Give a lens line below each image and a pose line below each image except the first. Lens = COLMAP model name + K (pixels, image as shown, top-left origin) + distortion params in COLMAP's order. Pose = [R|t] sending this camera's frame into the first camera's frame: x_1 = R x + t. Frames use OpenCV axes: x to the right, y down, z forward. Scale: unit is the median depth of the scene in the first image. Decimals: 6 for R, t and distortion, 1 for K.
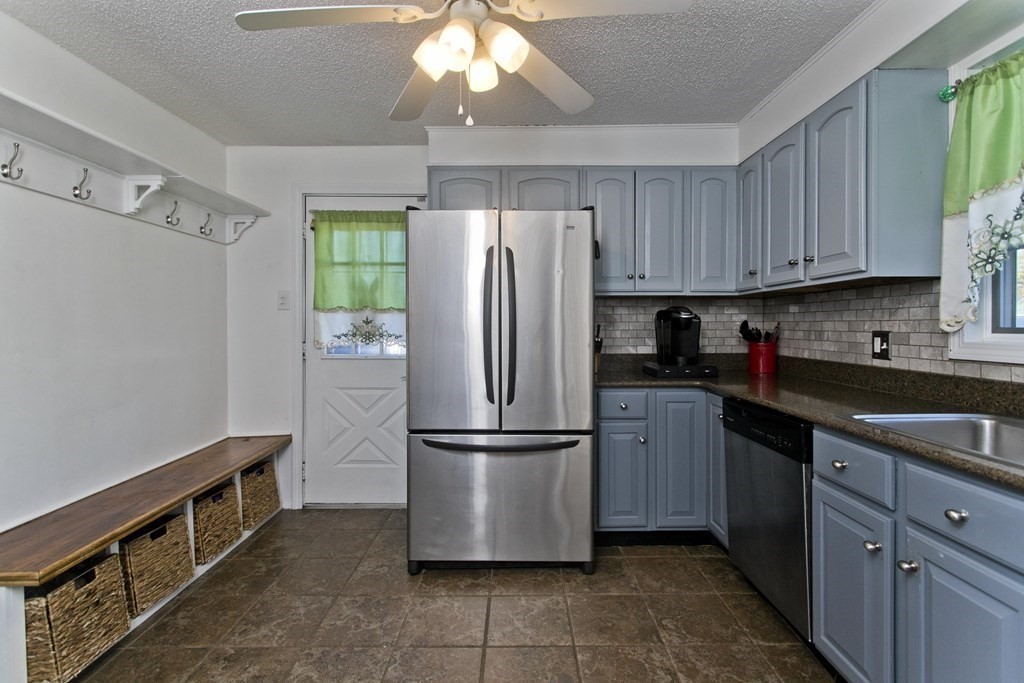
lens RADIAL K [[496.6, 0, 507.6], [0, 496.6, 334.8], [0, 0, 1]] dist [0.005475, 0.000046]
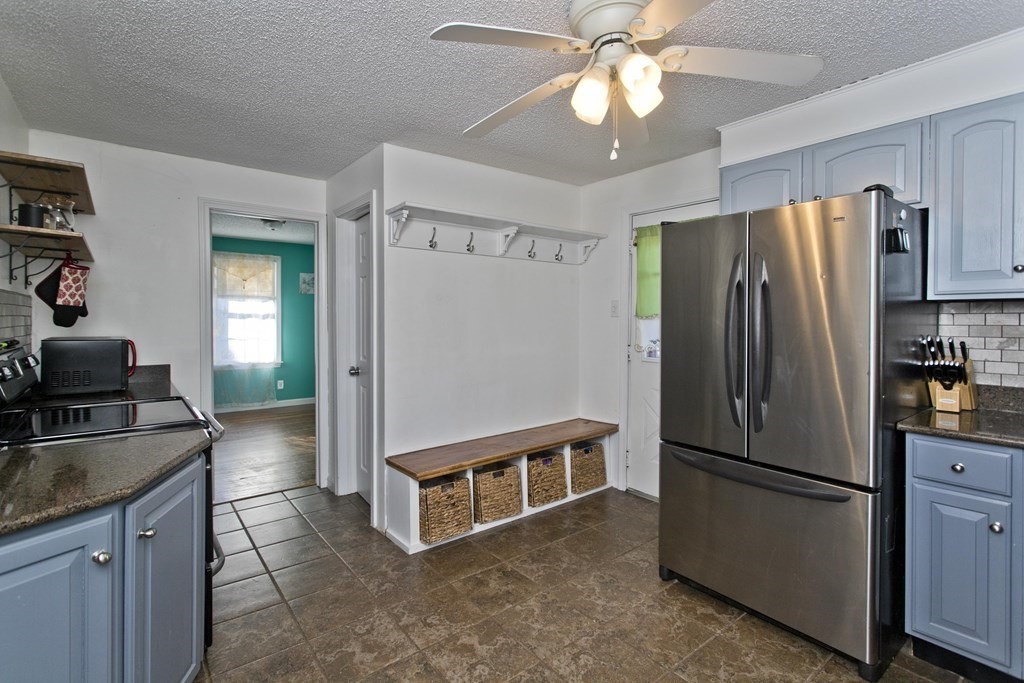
lens RADIAL K [[496.6, 0, 504.3], [0, 496.6, 329.6], [0, 0, 1]] dist [0.005475, 0.000046]
pose [[0.608803, 0.023560, -0.792972, 0.413945], [-0.019222, 0.999704, 0.014944, -0.042986], [0.793089, 0.006144, 0.609075, 0.111903]]
